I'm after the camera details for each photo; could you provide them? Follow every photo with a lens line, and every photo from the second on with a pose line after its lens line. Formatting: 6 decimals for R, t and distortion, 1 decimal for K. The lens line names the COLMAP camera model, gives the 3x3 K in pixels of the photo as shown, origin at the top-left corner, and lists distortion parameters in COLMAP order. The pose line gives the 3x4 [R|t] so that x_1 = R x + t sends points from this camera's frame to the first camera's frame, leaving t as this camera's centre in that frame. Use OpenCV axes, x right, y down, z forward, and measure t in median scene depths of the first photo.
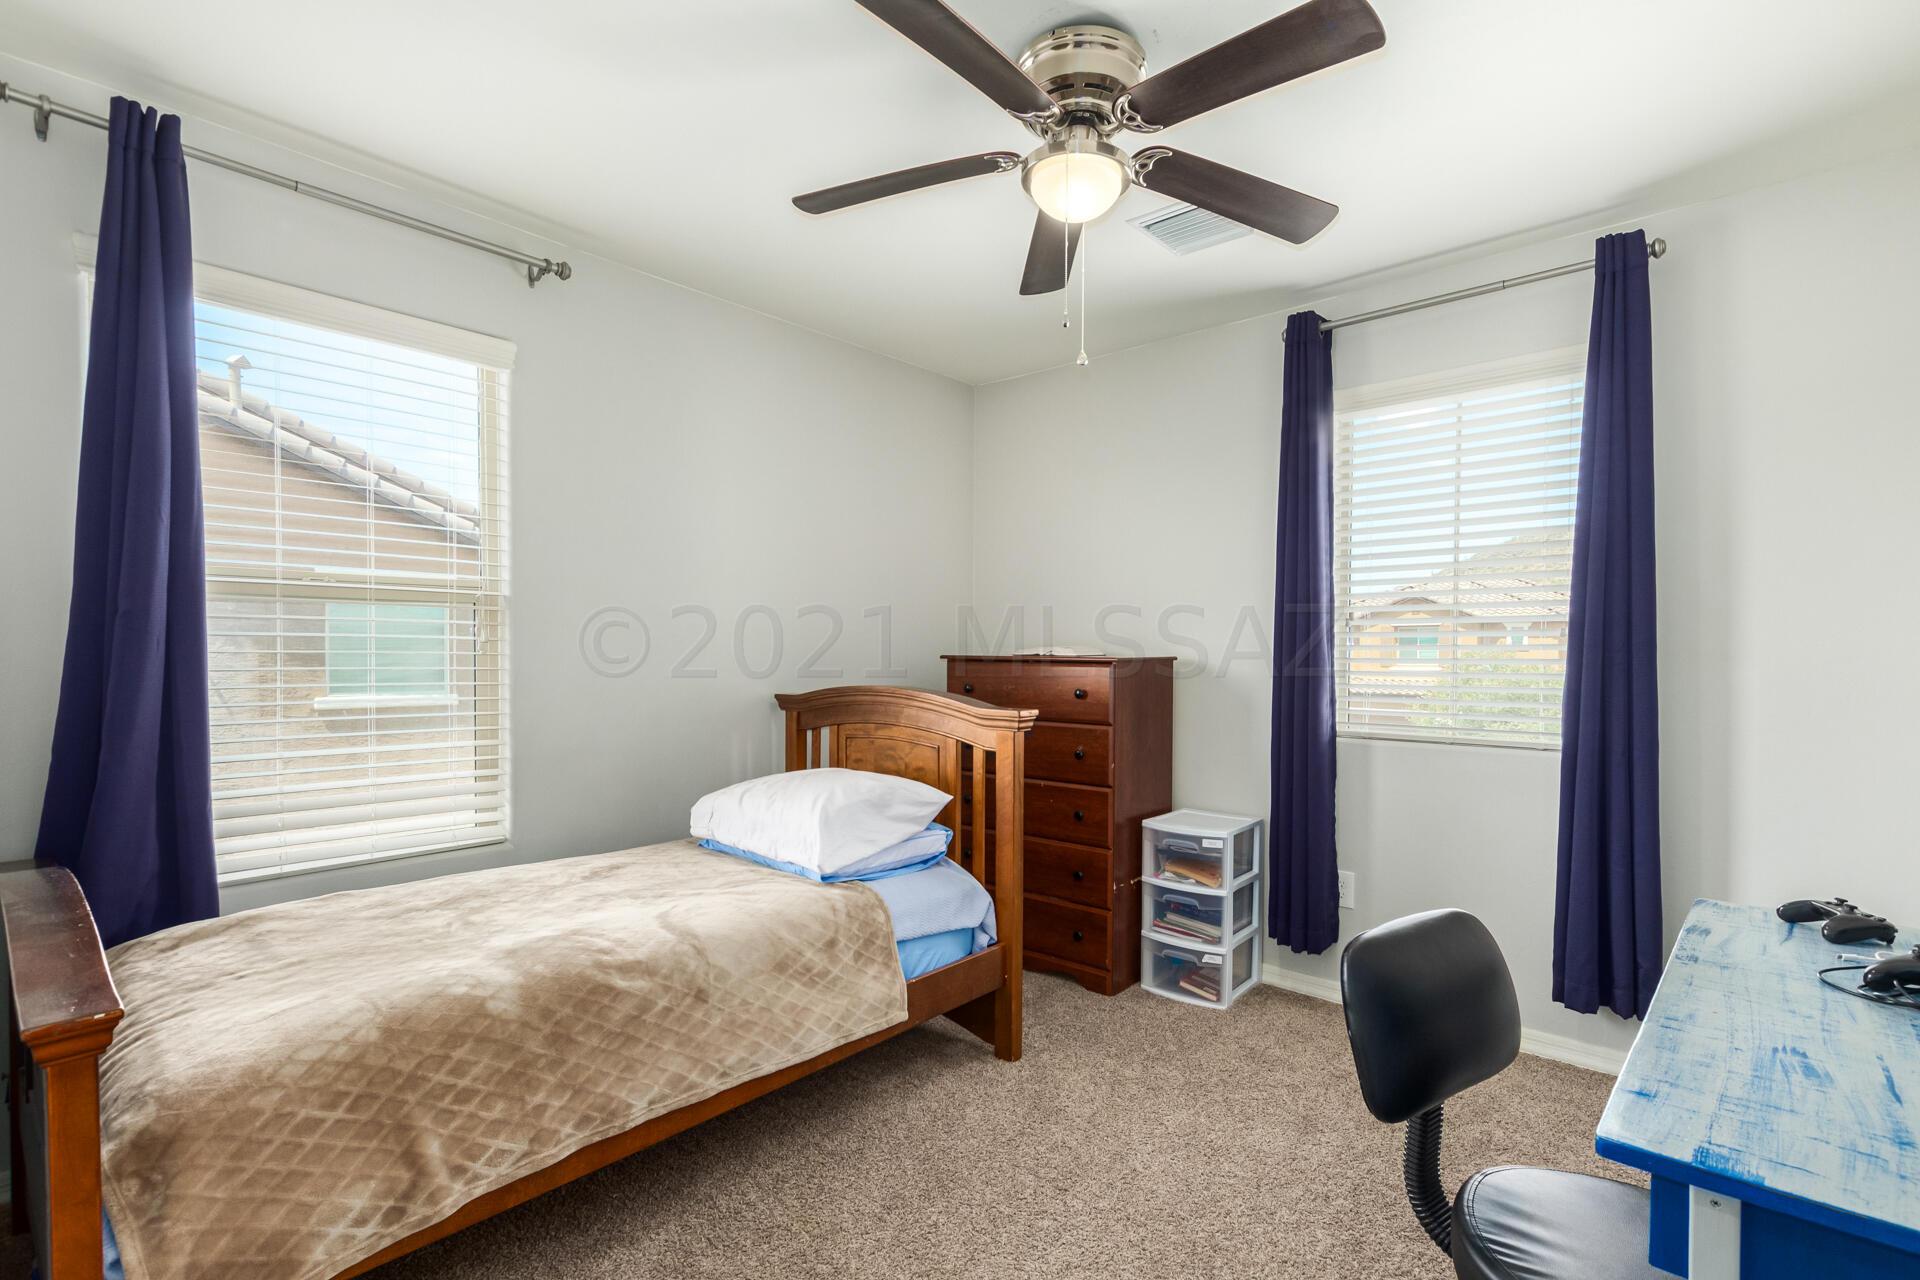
lens RADIAL K [[884.2, 0, 964.7], [0, 884.2, 656.5], [0, 0, 1]] dist [0.003429, -0.001998]
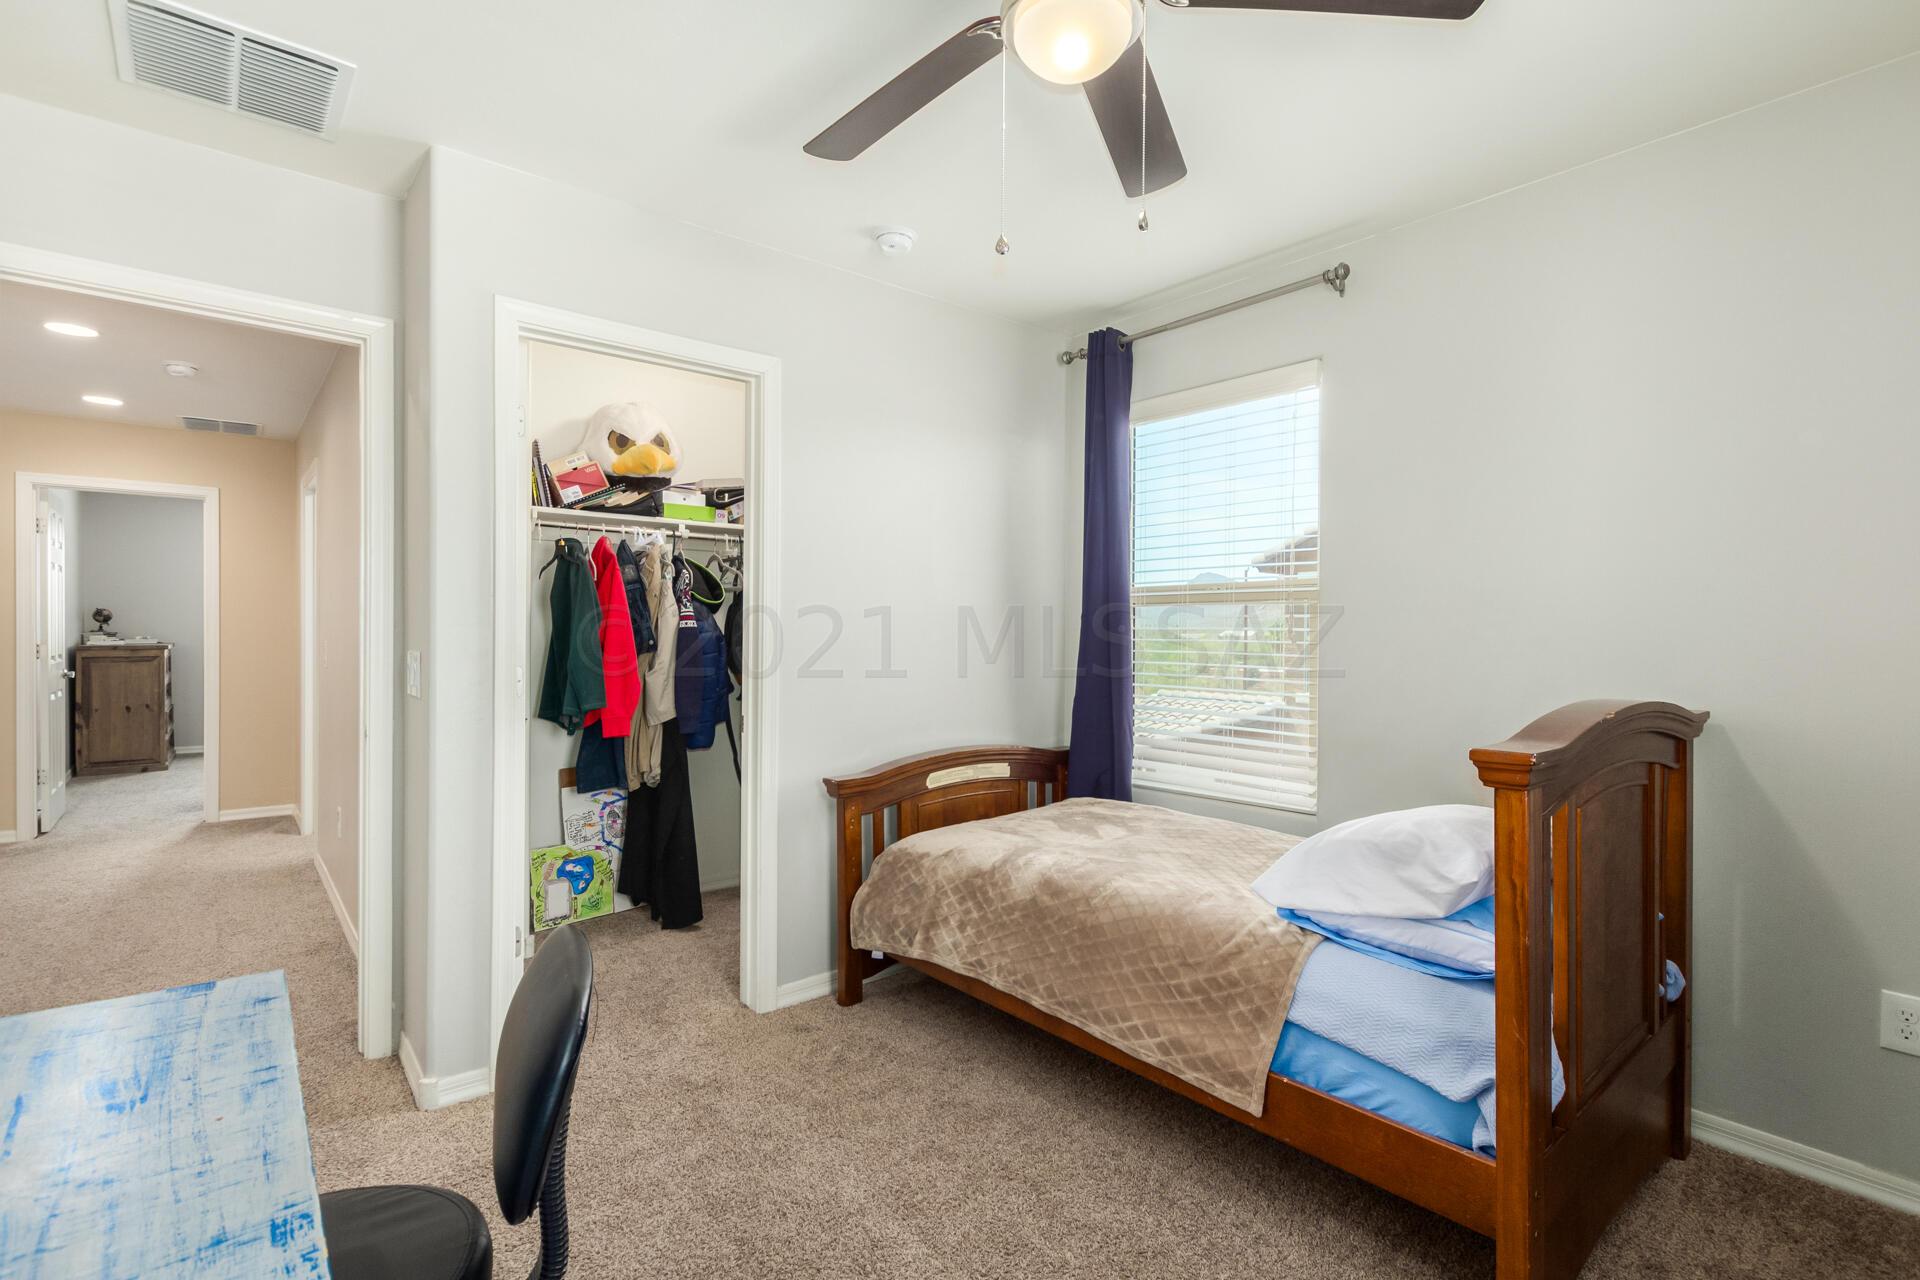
lens RADIAL K [[884.2, 0, 965.4], [0, 884.2, 628.6], [0, 0, 1]] dist [0.003429, -0.001998]
pose [[-0.122540, -0.010469, -0.992408, 0.788869], [-0.013269, 0.999872, -0.008909, -0.006340], [0.992375, 0.012077, -0.122663, 0.890319]]
